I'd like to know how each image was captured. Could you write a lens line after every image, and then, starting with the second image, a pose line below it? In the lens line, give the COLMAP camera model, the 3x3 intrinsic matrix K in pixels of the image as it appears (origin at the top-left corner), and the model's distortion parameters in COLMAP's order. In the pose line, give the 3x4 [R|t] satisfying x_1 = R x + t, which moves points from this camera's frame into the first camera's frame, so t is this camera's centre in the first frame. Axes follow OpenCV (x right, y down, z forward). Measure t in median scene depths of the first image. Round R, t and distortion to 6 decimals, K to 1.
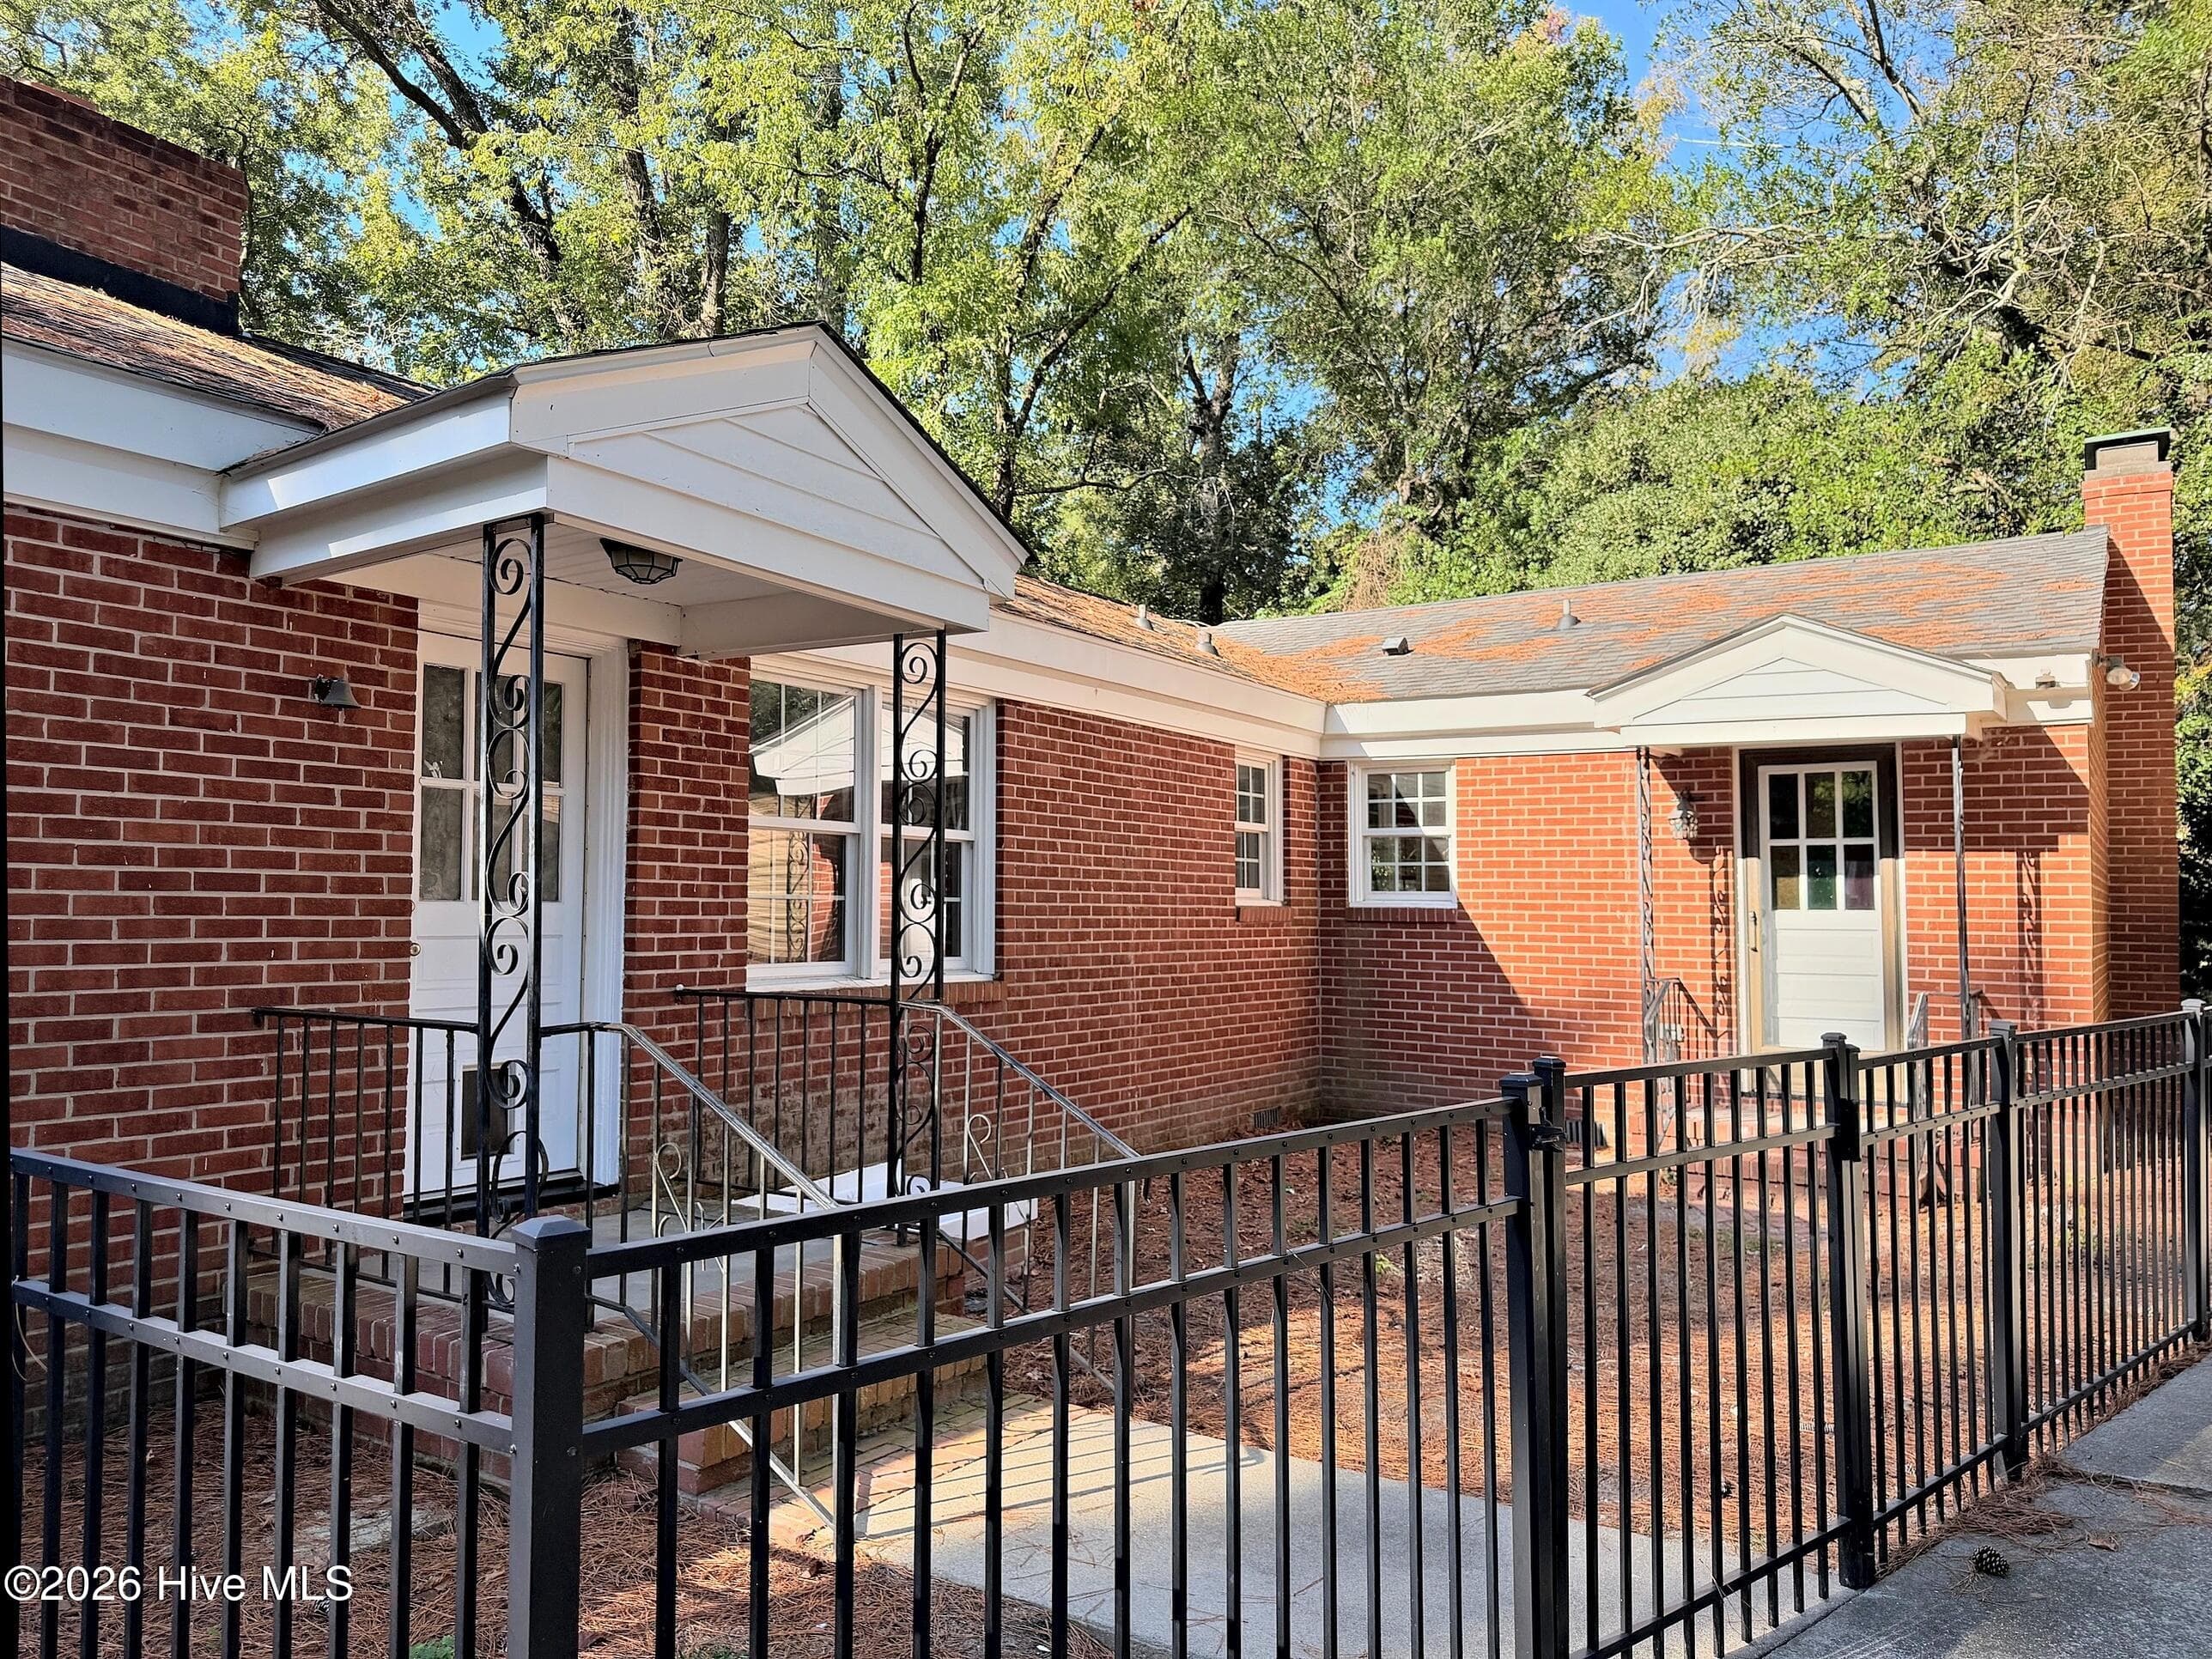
lens RADIAL K [[1615.0, 0, 1106.0], [0, 1615.0, 829.5], [0, 0, 1]] dist [-0.042250, -0.000933]
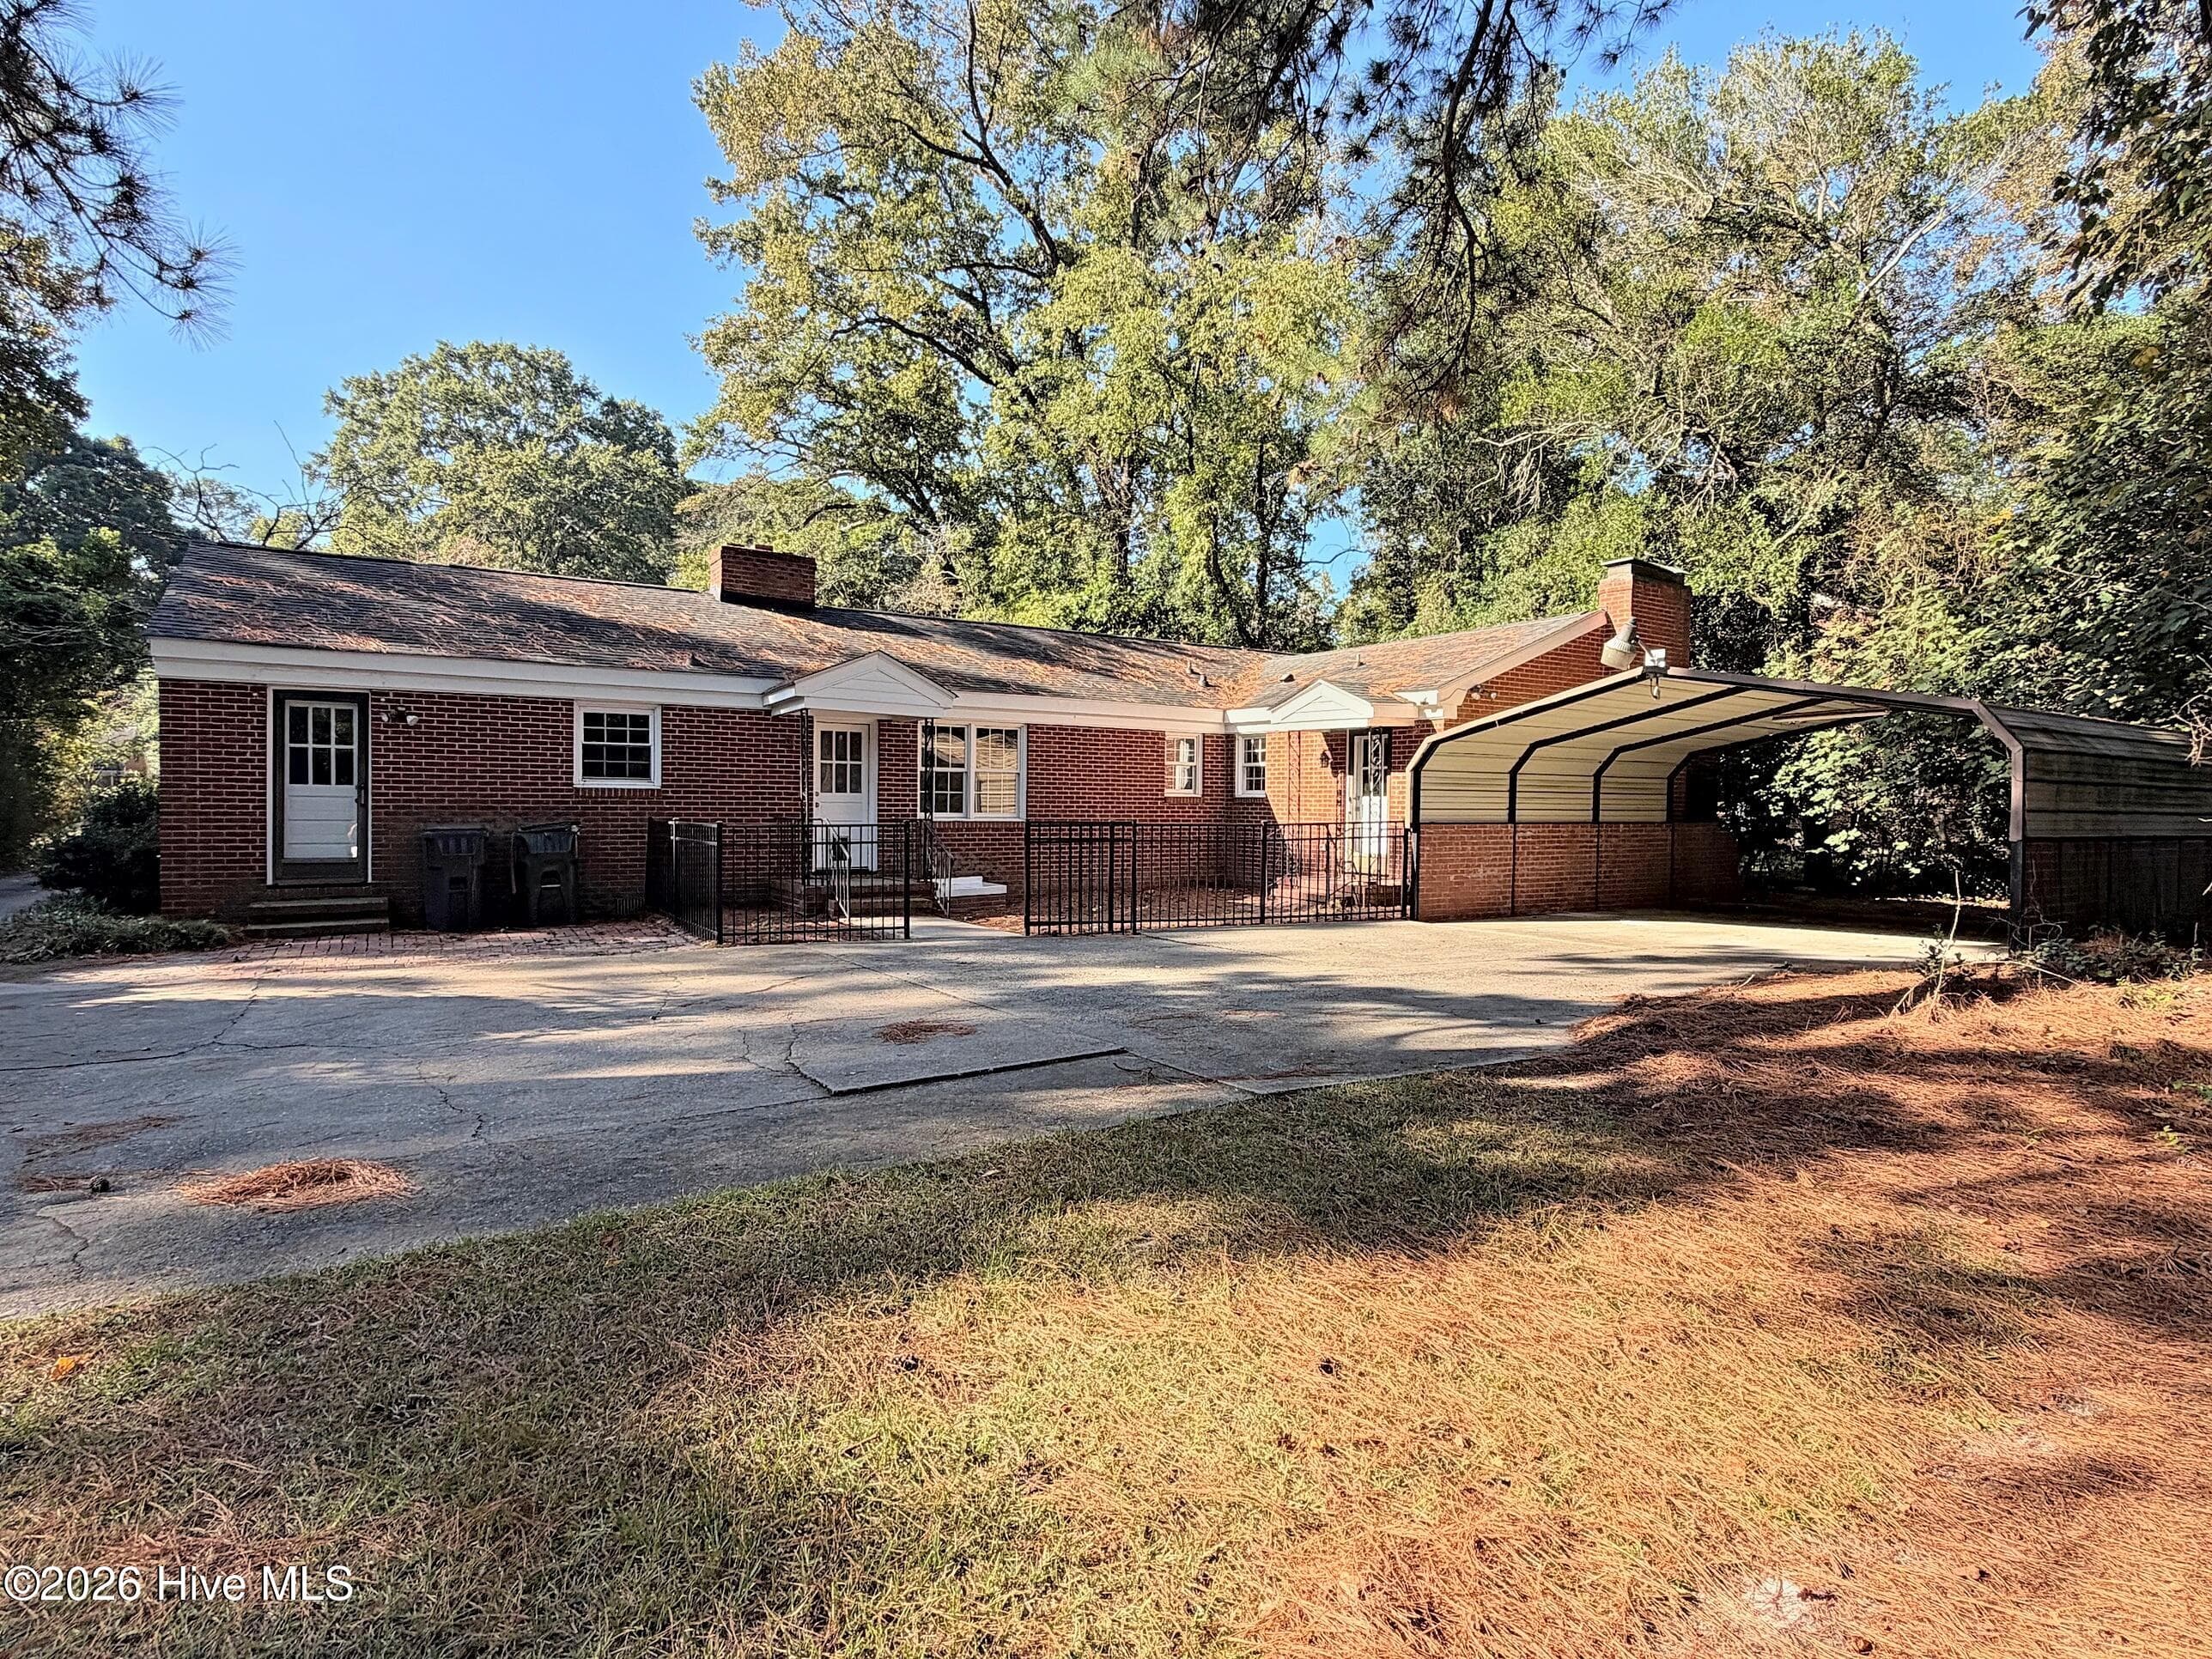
lens RADIAL K [[1615.0, 0, 1106.0], [0, 1615.0, 829.5], [0, 0, 1]] dist [-0.042250, -0.000933]
pose [[0.857633, 0.011599, -0.514131, 1.313622], [0.021005, 0.998121, 0.057557, -0.047679], [0.513832, -0.060162, 0.855778, -1.200266]]
